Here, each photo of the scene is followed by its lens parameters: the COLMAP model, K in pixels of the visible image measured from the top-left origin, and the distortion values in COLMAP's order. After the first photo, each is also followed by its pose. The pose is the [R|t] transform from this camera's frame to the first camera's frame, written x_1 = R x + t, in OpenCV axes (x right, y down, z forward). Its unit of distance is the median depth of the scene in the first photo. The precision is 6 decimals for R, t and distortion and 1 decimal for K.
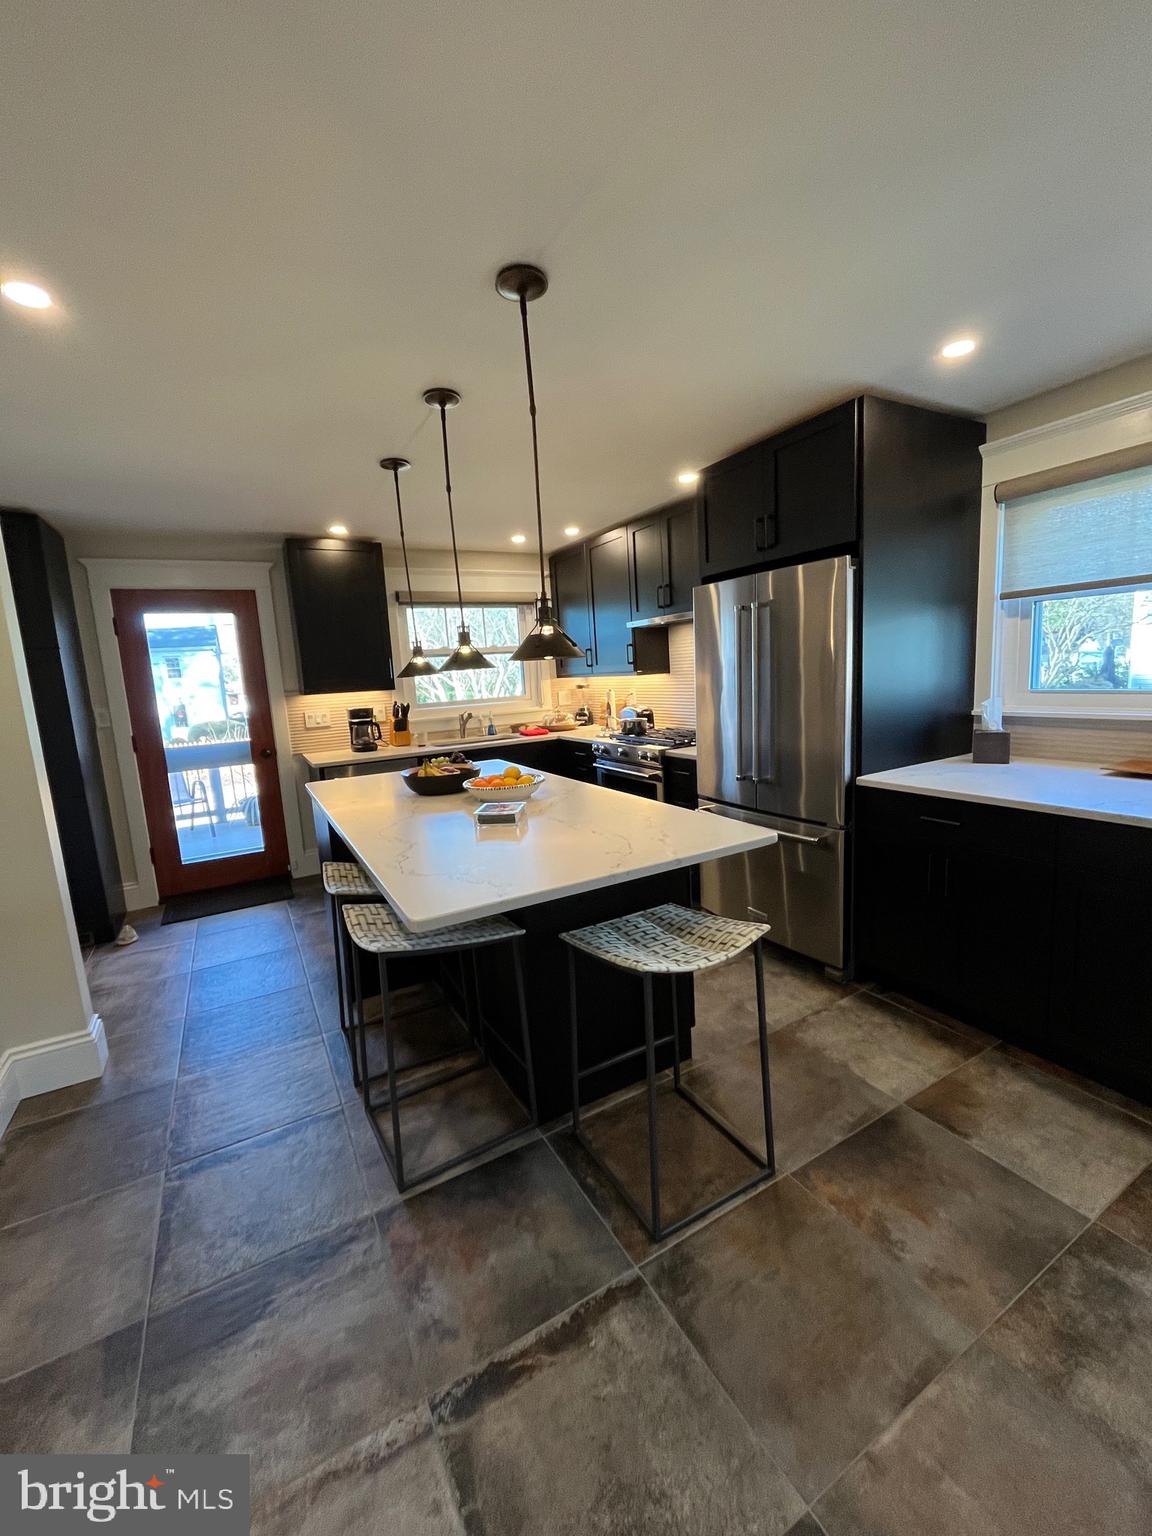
lens RADIAL K [[626.4, 0, 579.3], [0, 626.4, 765.1], [0, 0, 1]] dist [-0.001570, -0.000661]
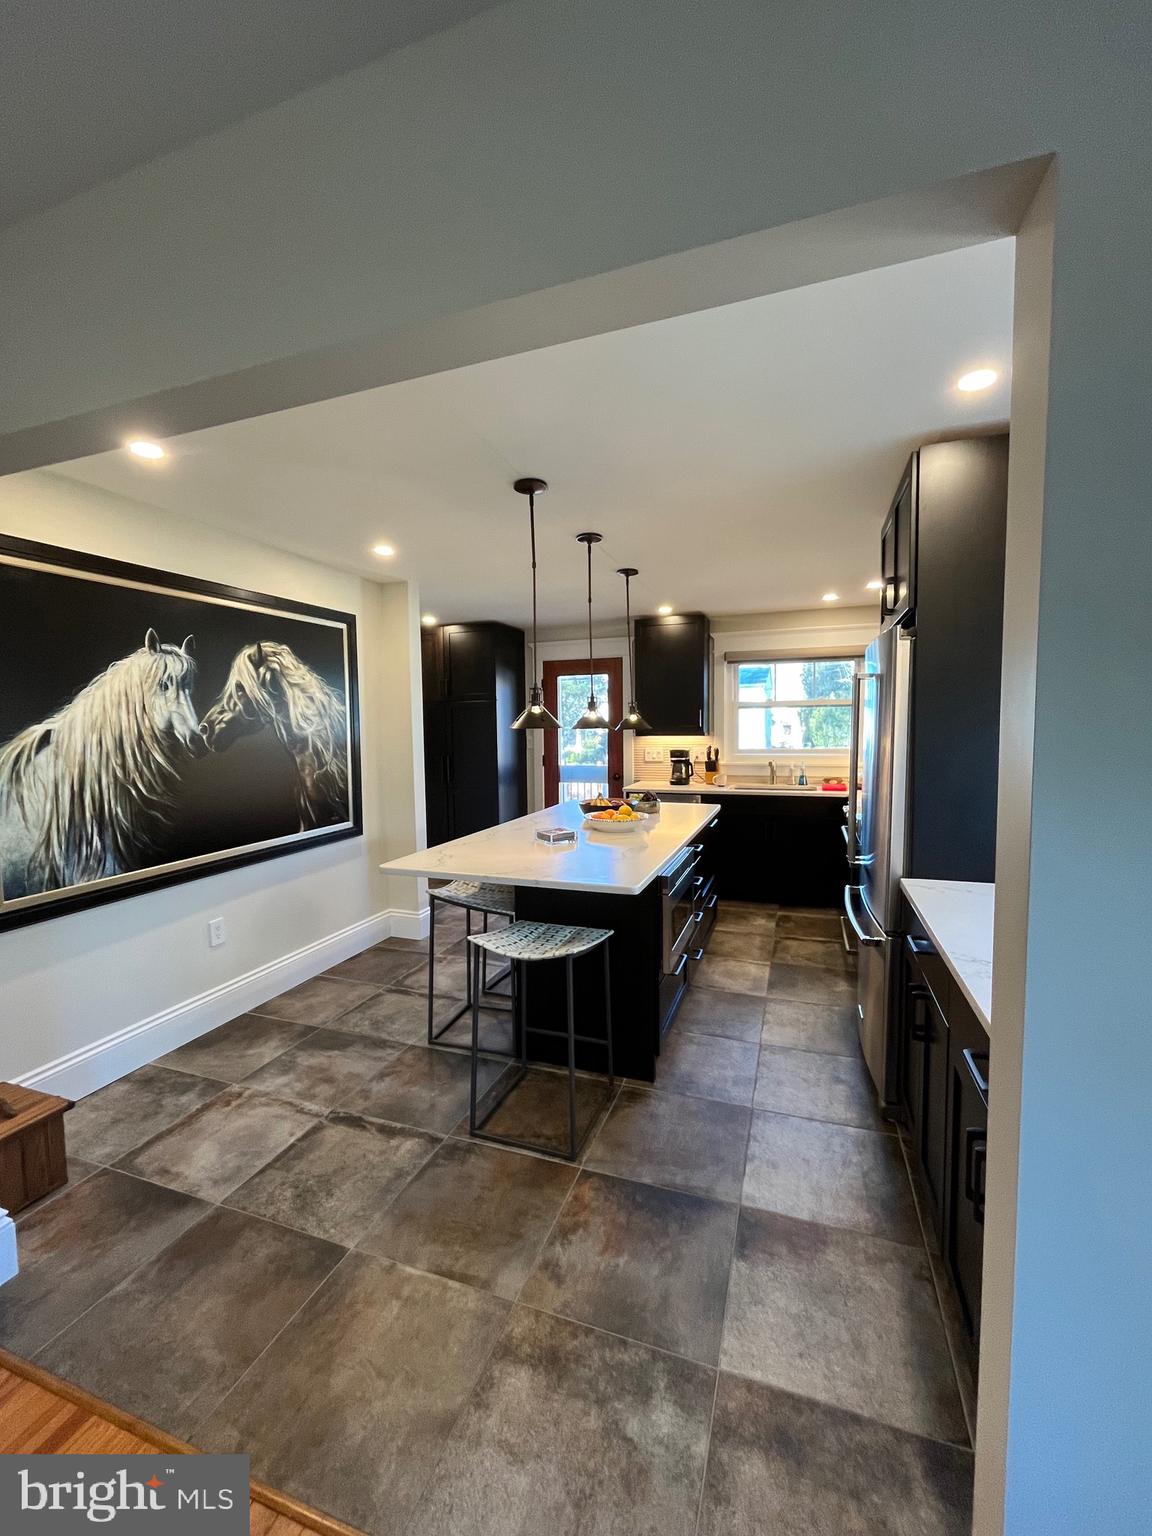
lens RADIAL K [[626.4, 0, 577.0], [0, 626.4, 765.1], [0, 0, 1]] dist [-0.001570, -0.000661]
pose [[0.646917, 0.096945, -0.756373, 1.165035], [-0.135787, 0.990679, 0.010839, -0.121419], [0.750373, 0.095693, 0.654051, 0.138775]]
